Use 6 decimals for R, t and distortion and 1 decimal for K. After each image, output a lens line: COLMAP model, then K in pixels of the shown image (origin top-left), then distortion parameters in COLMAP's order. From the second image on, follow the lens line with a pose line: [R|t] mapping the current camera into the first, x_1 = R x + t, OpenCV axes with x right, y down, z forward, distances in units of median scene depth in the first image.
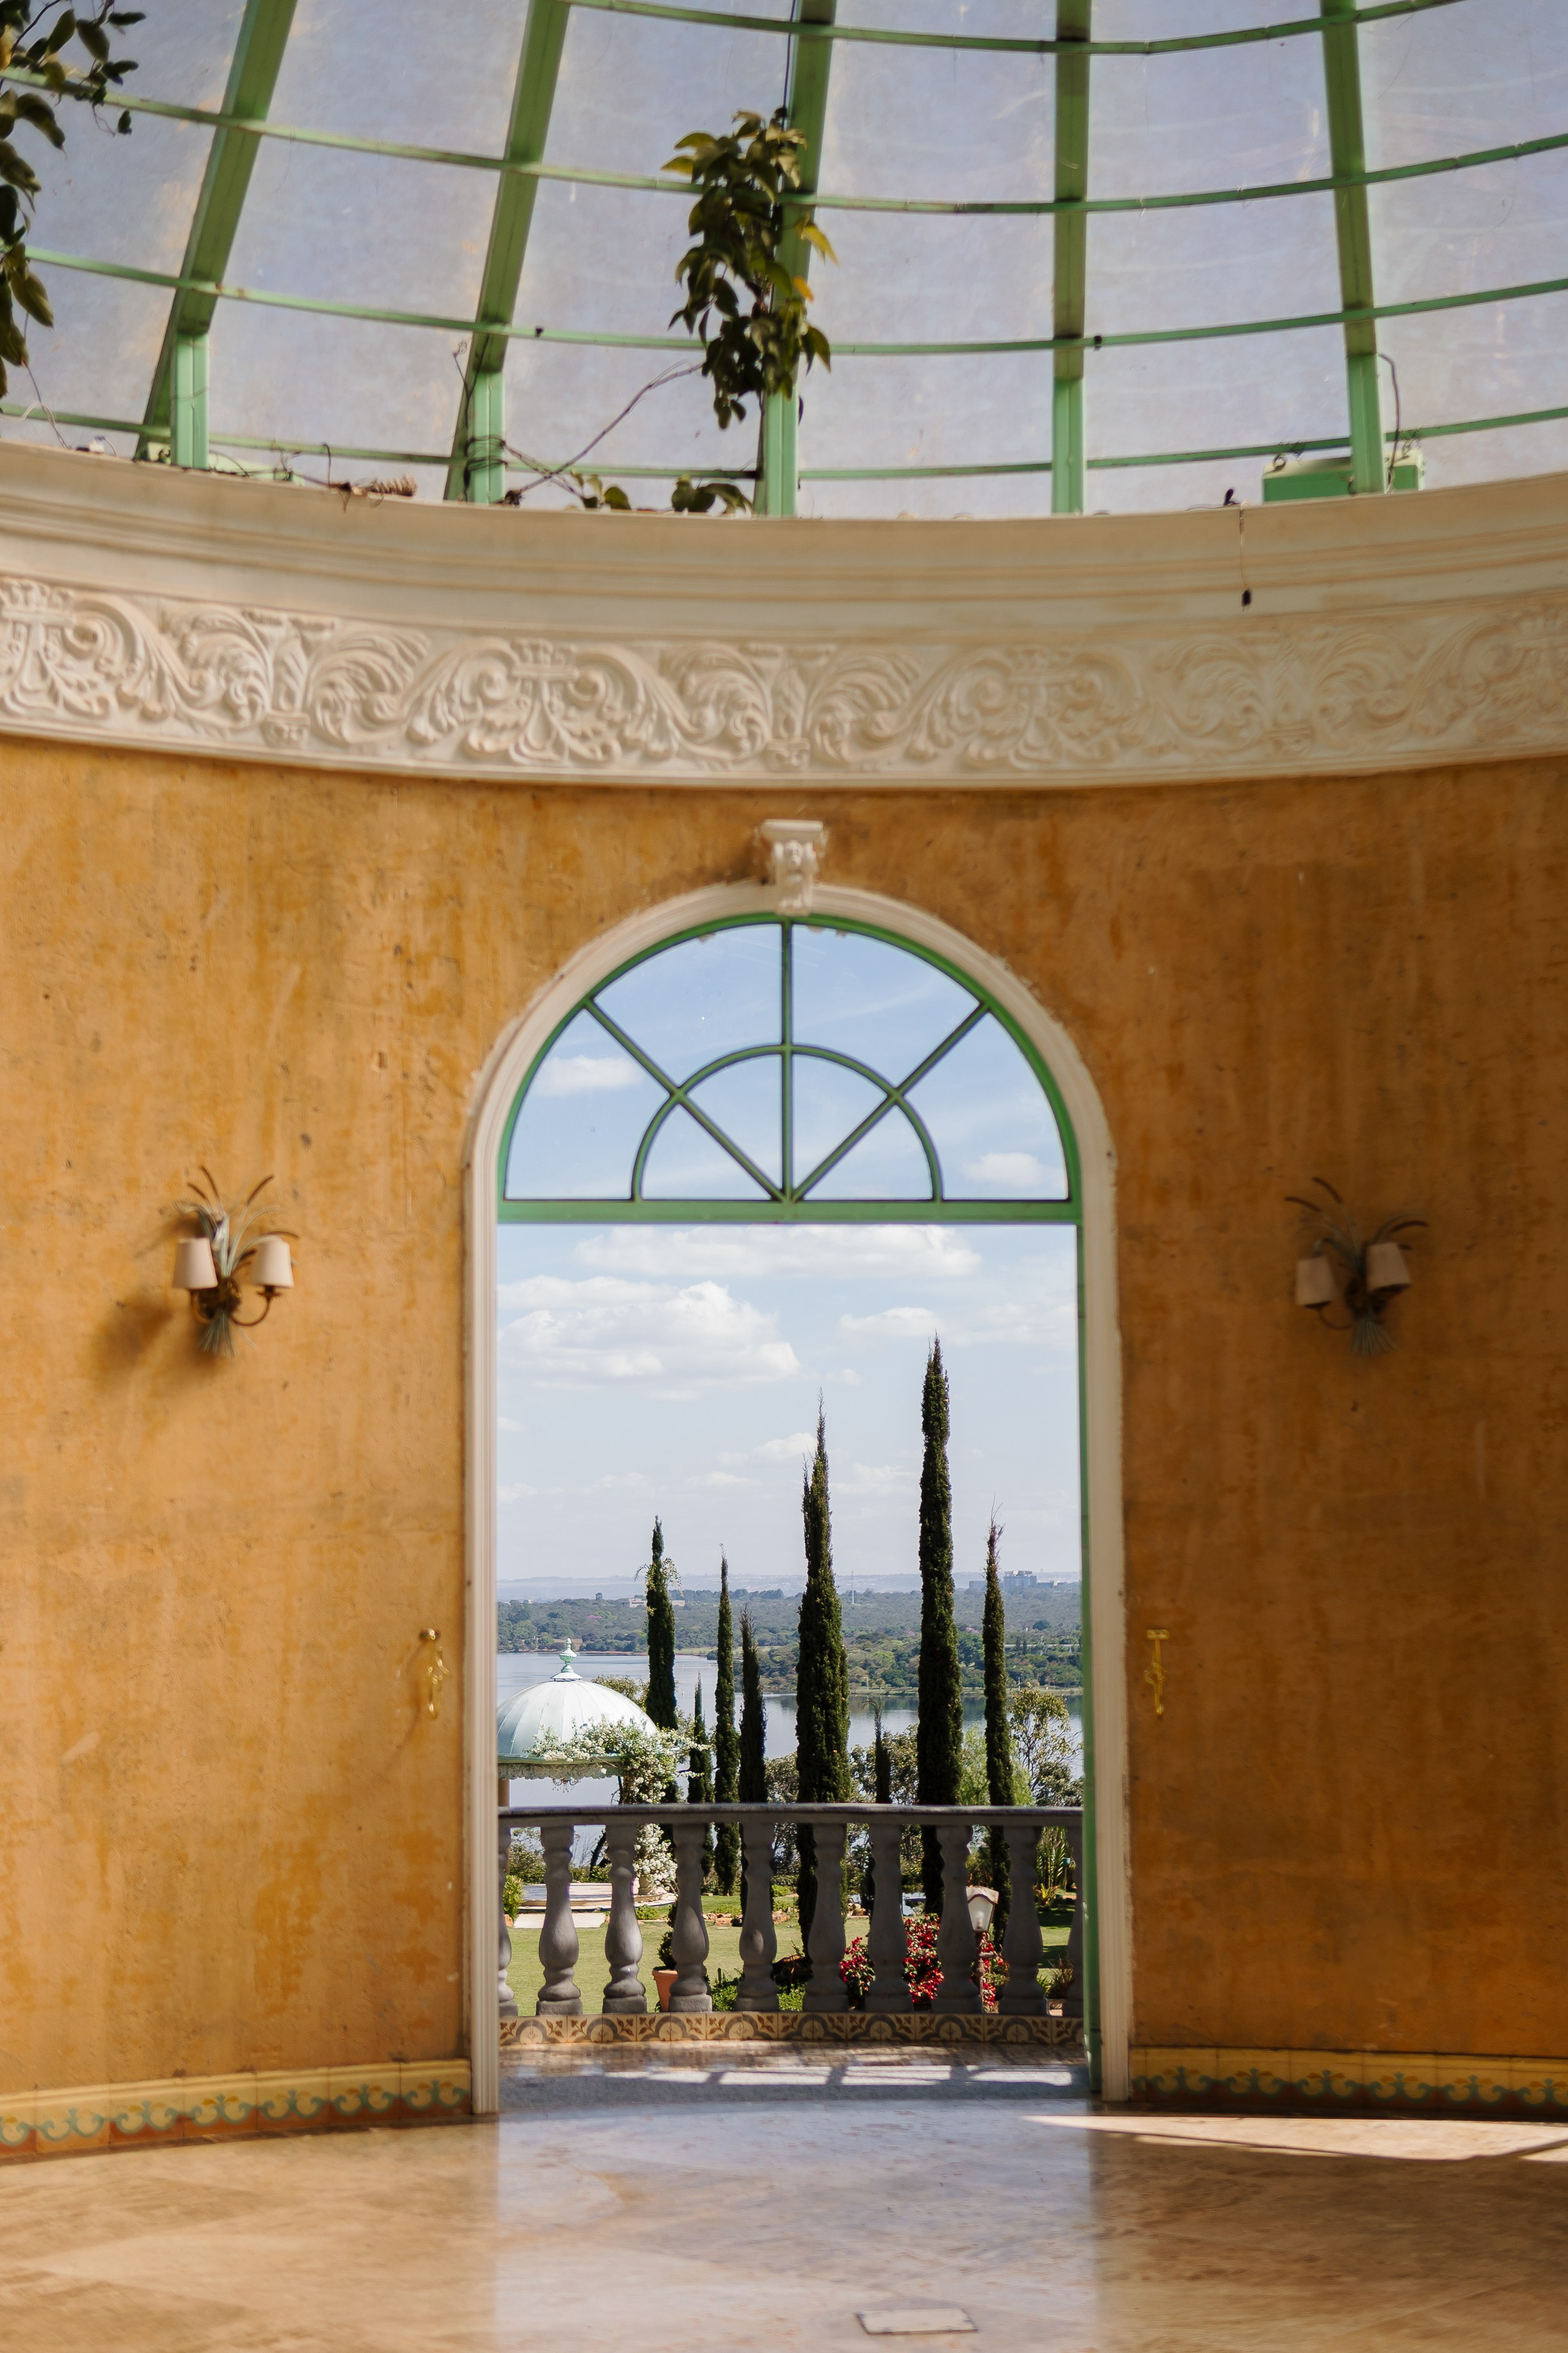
lens RADIAL K [[3350.0, 0, 751.1], [0, 3350.0, 1229.9], [0, 0, 1]] dist [0.008358, 0.401750]
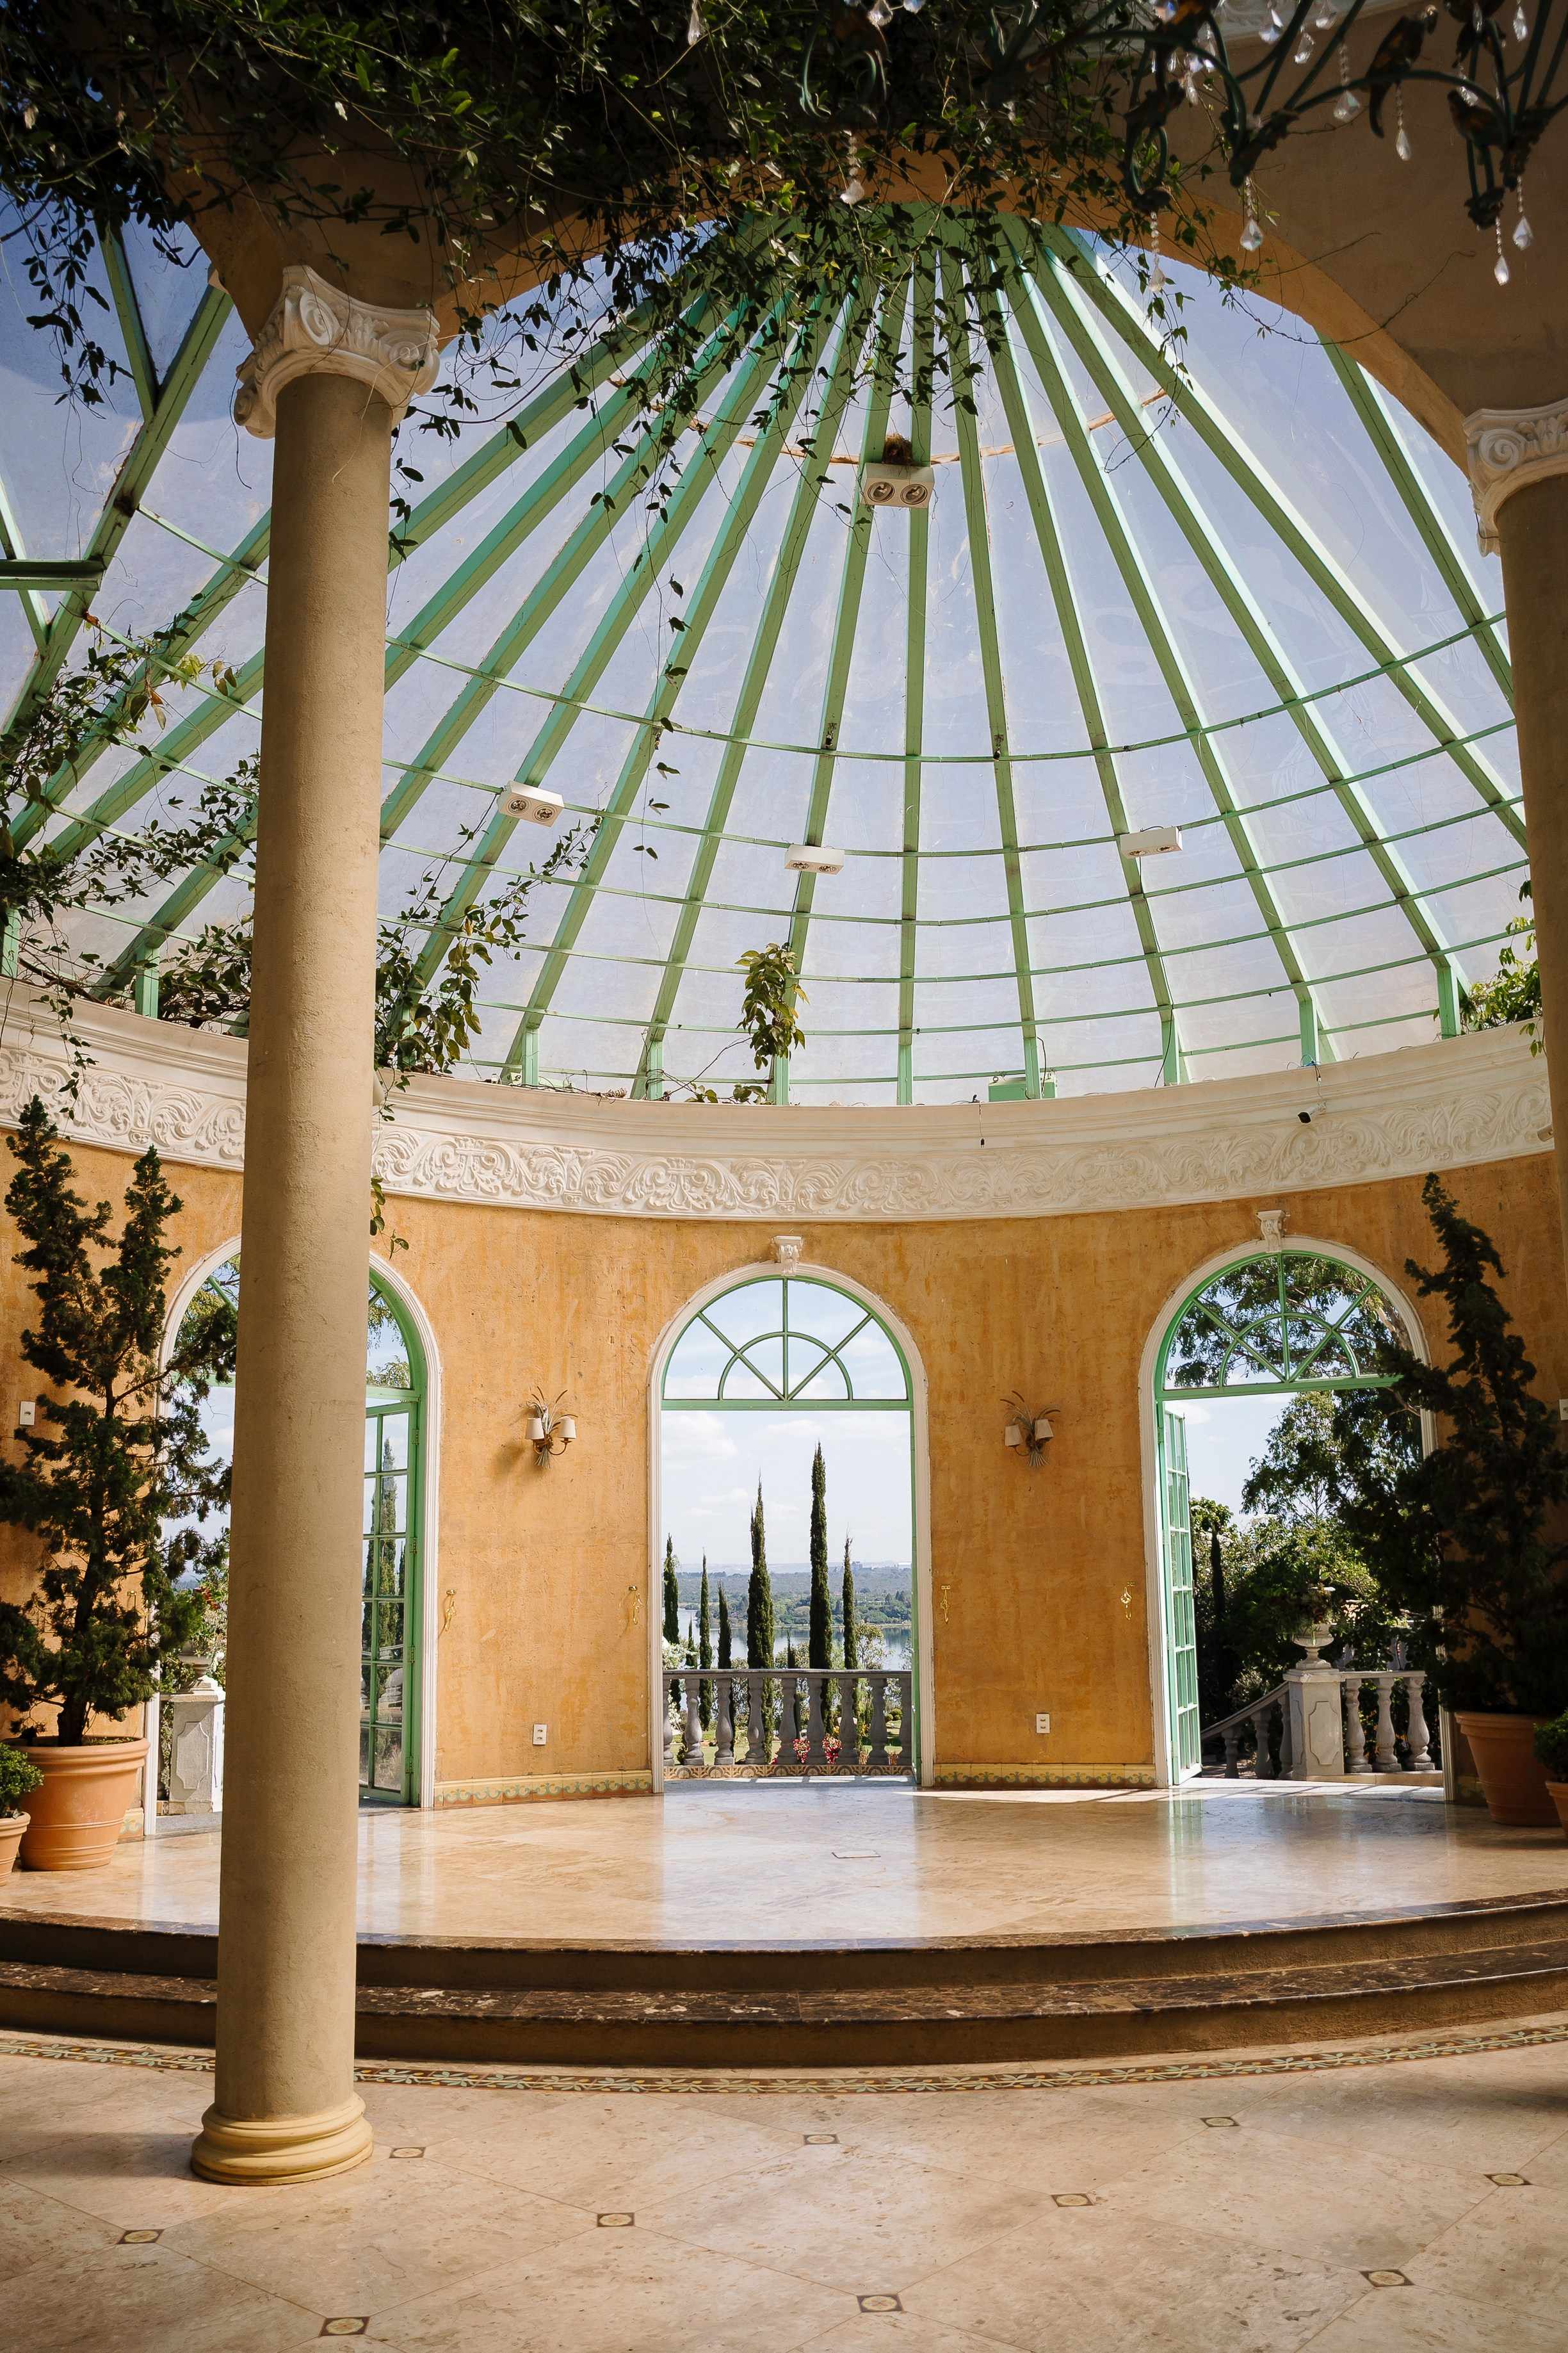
lens RADIAL K [[1785.5, 0, 764.7], [0, 1785.5, 1309.5], [0, 0, 1]] dist [-0.096784, 0.102428]
pose [[0.999568, 0.003206, 0.029209, -0.040091], [-0.002057, 0.999226, -0.039284, -0.022813], [-0.029312, 0.039207, 0.998801, -0.231829]]
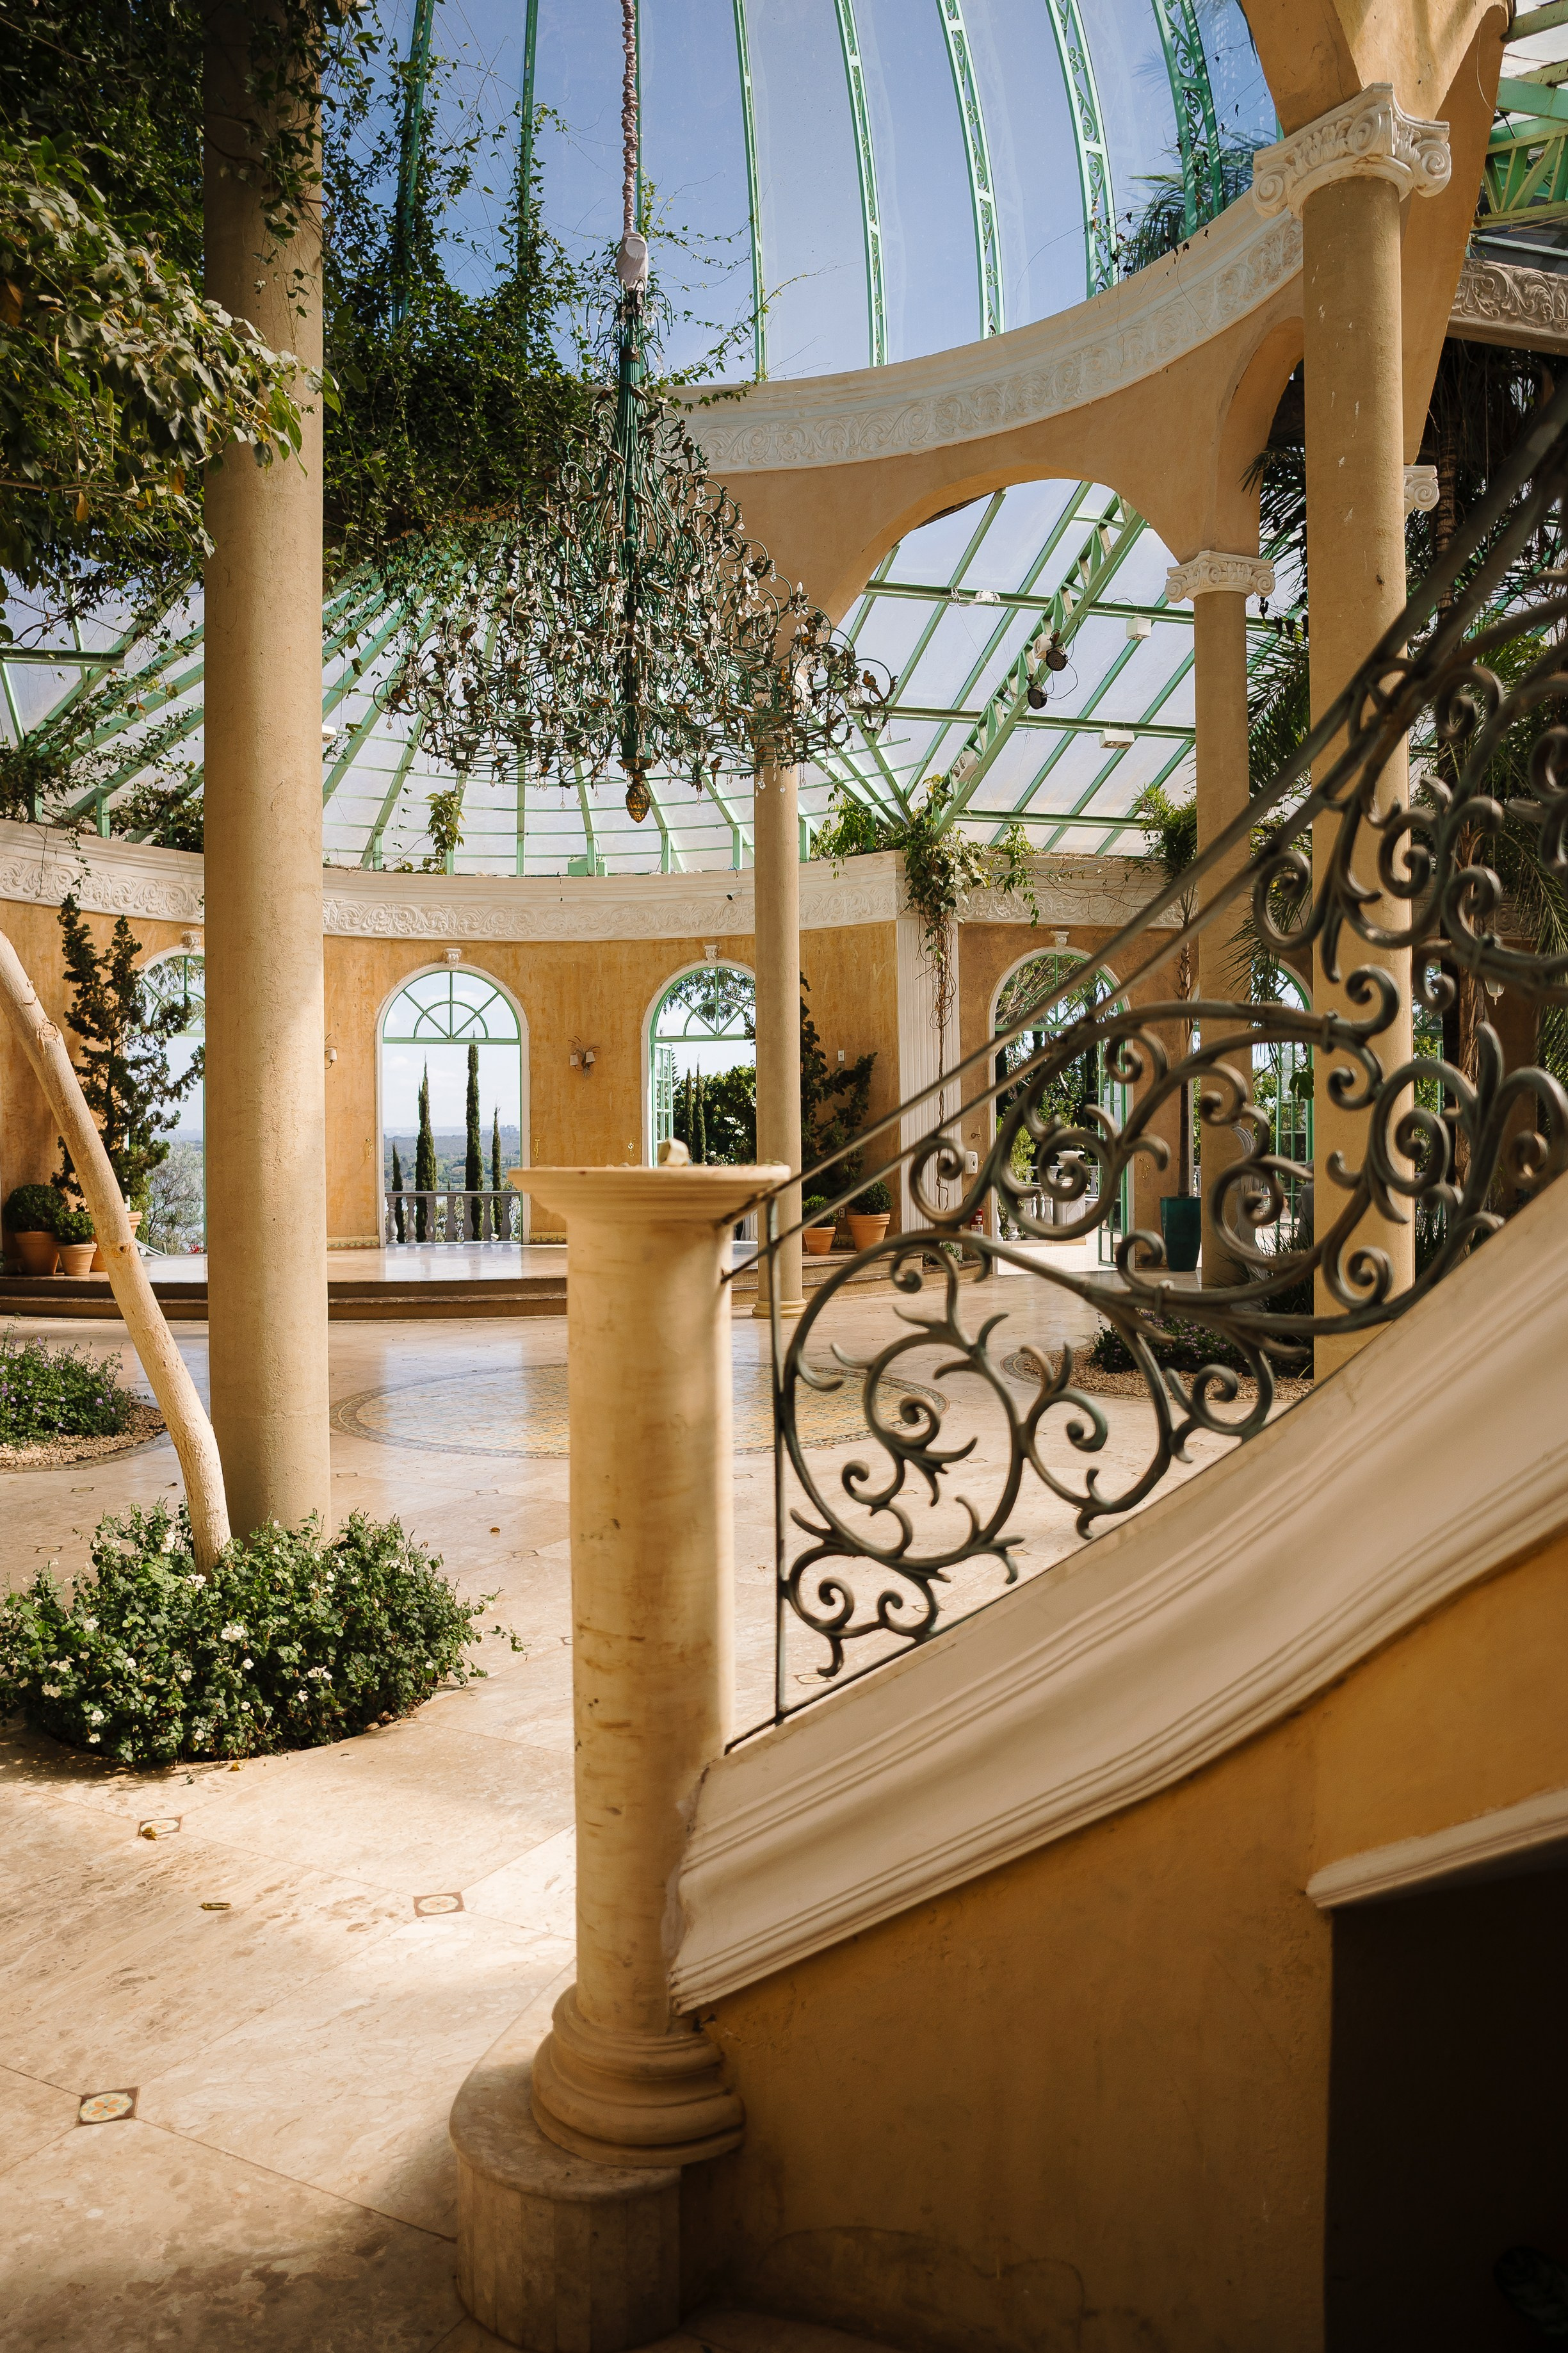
lens RADIAL K [[1597.5, 0, 792.8], [0, 1597.5, 1174.3], [0, 0, 1]] dist [-0.092481, 0.102927]
pose [[0.967251, -0.003276, 0.253799, -0.083051], [-0.030078, 0.991392, 0.127426, -0.108778], [-0.252031, -0.130887, 0.958827, -1.068929]]
